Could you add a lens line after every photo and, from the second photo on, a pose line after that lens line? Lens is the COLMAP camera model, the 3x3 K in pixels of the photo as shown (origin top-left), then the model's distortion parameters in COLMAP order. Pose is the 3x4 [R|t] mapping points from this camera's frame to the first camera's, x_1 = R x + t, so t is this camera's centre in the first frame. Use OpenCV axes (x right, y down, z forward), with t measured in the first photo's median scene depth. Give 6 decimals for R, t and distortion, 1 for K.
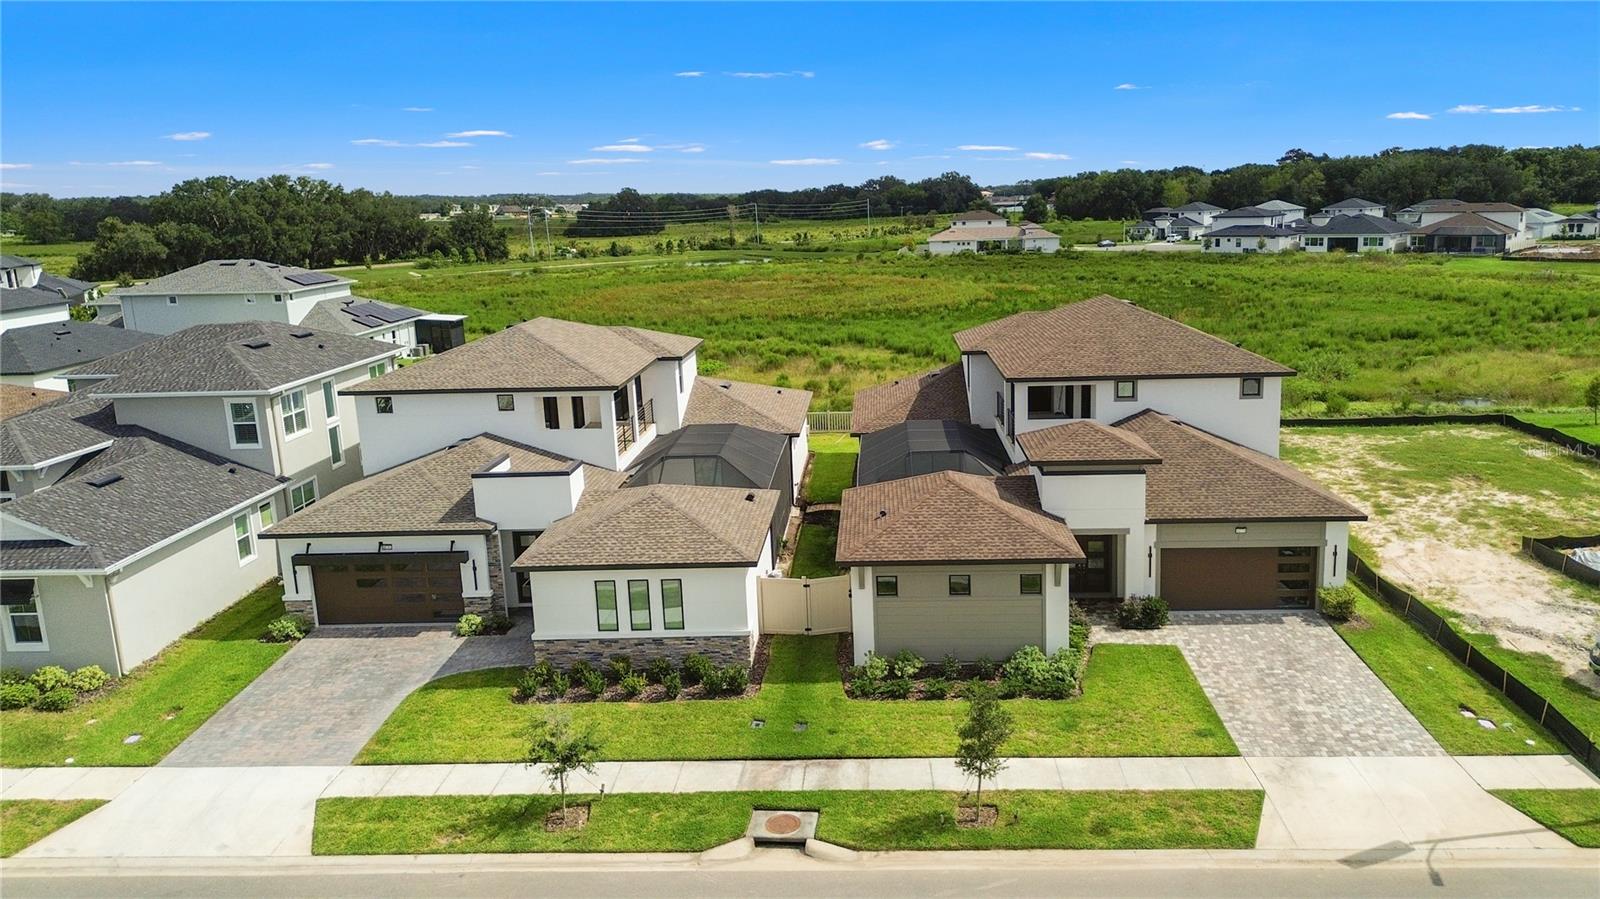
lens RADIAL K [[1119.5, 0, 853.7], [0, 1119.5, 447.3], [0, 0, 1]] dist [0.028402, -0.001387]
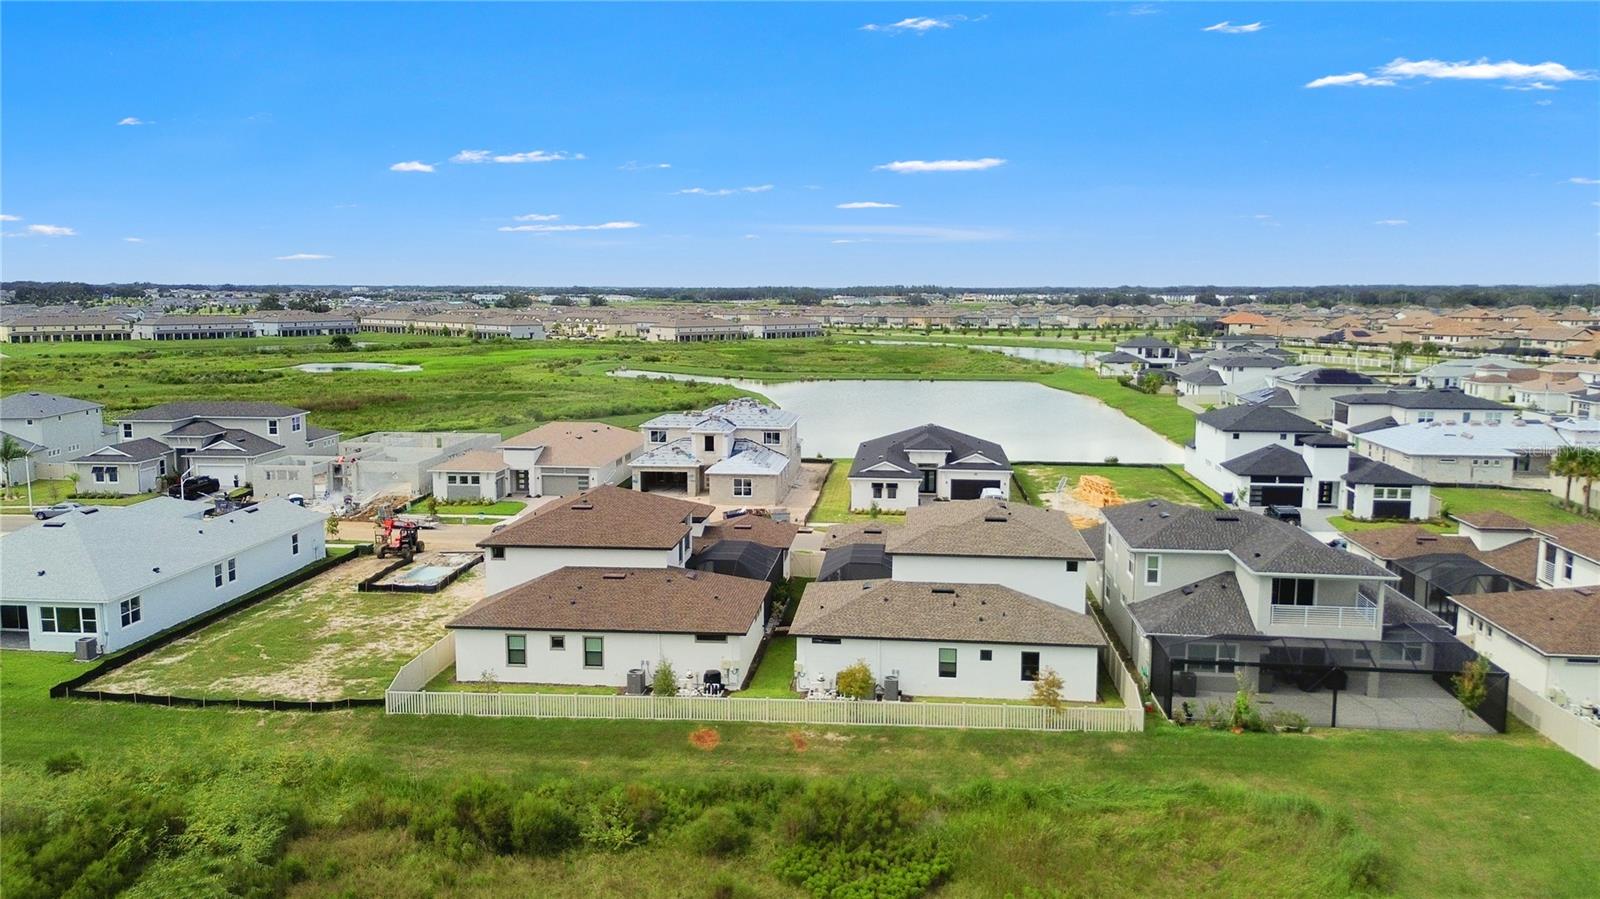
lens RADIAL K [[1187.8, 0, 797.6], [0, 1187.8, 420.6], [0, 0, 1]] dist [0.081594, -0.102201]
pose [[-0.997002, 0.013444, 0.076205, -0.235741], [0.037175, 0.946924, 0.319300, -1.073010], [-0.067867, 0.321176, -0.944585, 3.682939]]
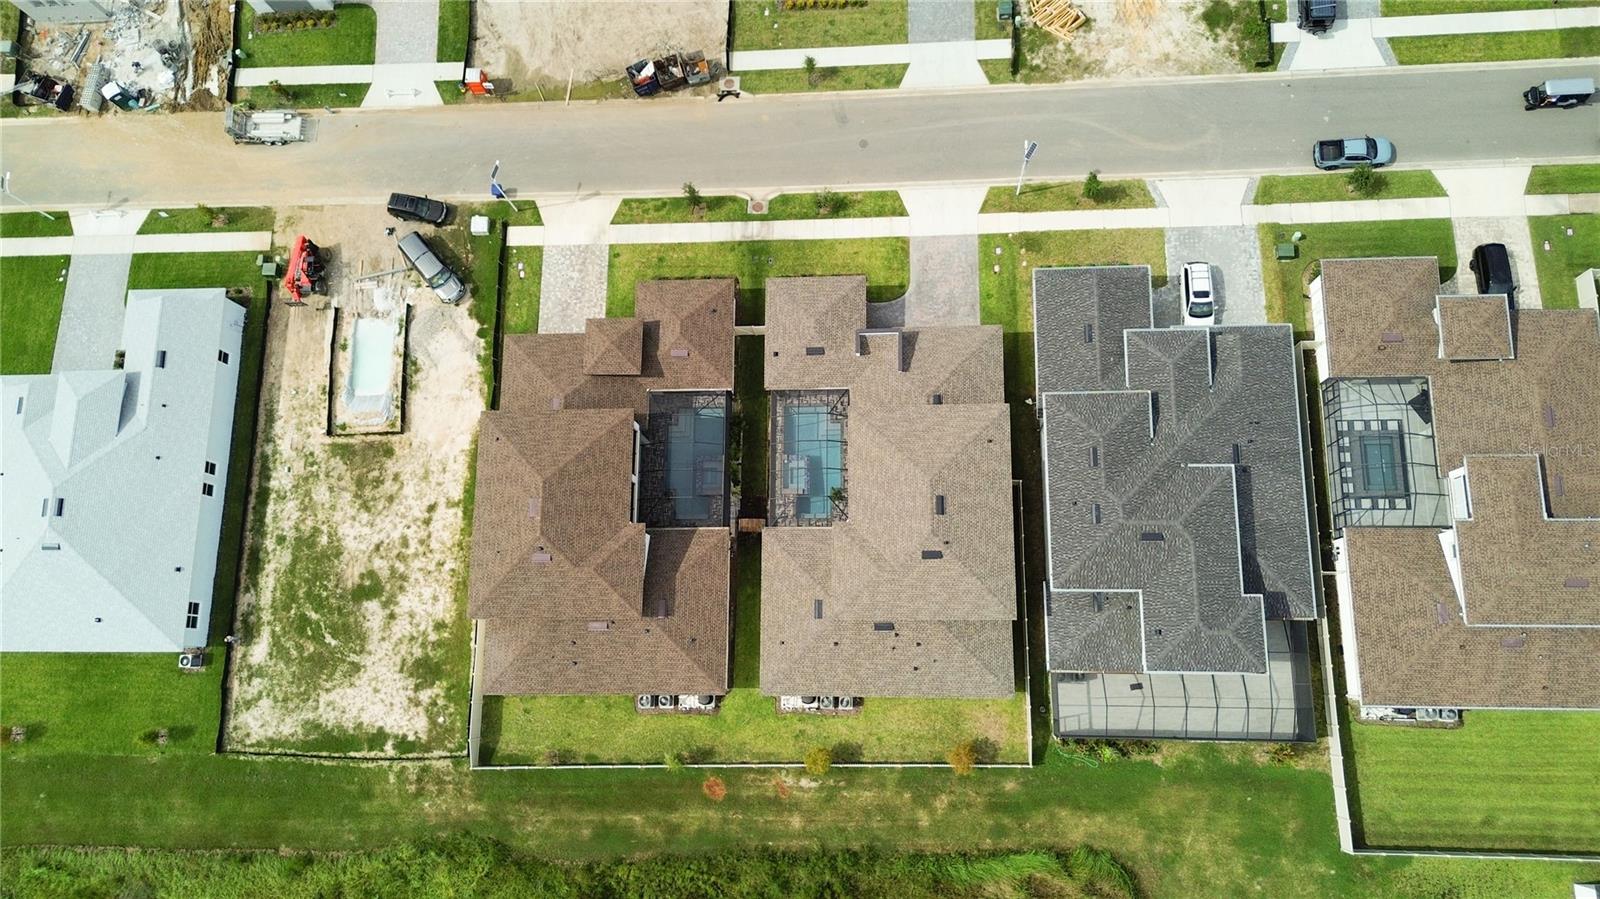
lens RADIAL K [[1134.3, 0, 800.0], [0, 1134.3, 449.5], [0, 0, 1]] dist [0.034744, -0.026246]
pose [[-0.993076, 0.041228, 0.110005, -0.426141], [0.109551, -0.013109, 0.993895, -2.417920], [0.042418, 0.999064, 0.008501, 1.378218]]
